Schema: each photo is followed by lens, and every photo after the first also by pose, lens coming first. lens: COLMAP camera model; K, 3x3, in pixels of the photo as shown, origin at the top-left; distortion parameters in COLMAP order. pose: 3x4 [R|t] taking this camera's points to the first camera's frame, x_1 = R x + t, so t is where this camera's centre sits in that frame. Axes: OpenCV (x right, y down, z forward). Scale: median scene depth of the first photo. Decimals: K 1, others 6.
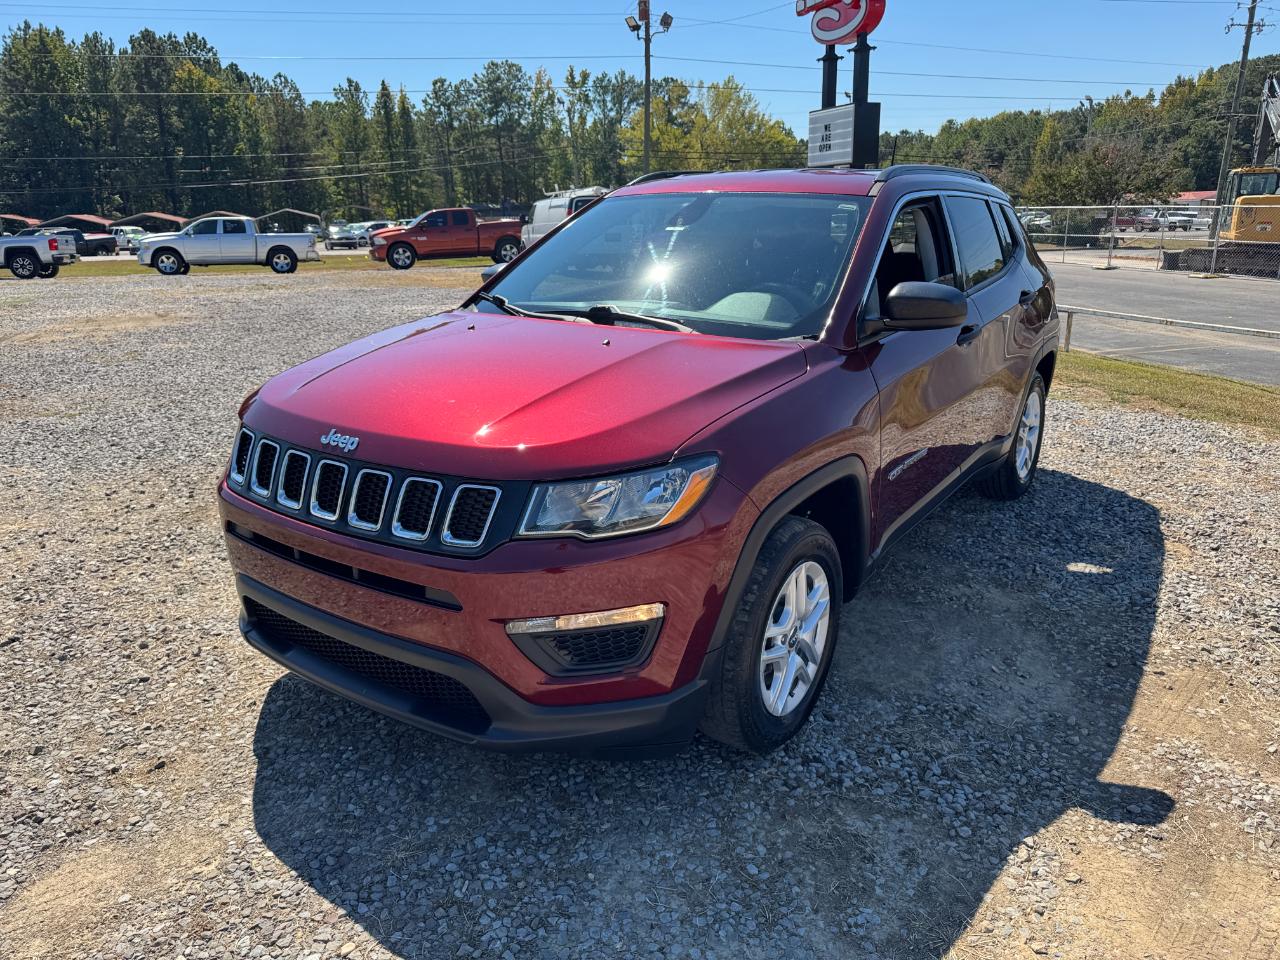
lens RADIAL K [[957.6, 0, 640.0], [0, 957.6, 480.0], [0, 0, 1]] dist [-0.002881, 0.004944]
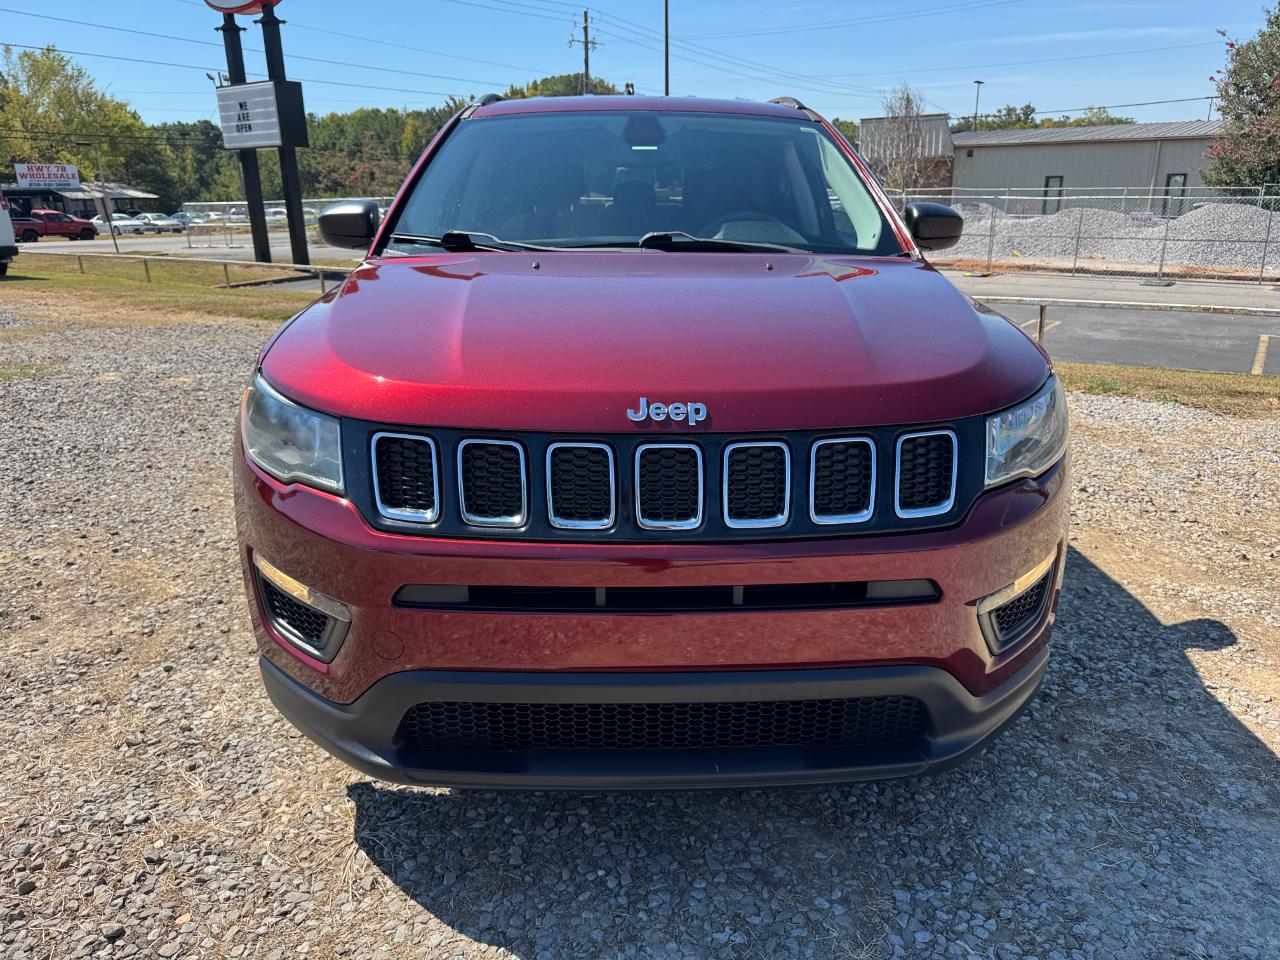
lens RADIAL K [[917.4, 0, 641.3], [0, 917.4, 510.3], [0, 0, 1]] dist [0.057114, -0.066953]
pose [[0.798114, -0.185976, 0.573085, -0.085417], [0.163238, 0.982339, 0.091451, -0.004240], [-0.579972, 0.020561, 0.814377, 0.057961]]
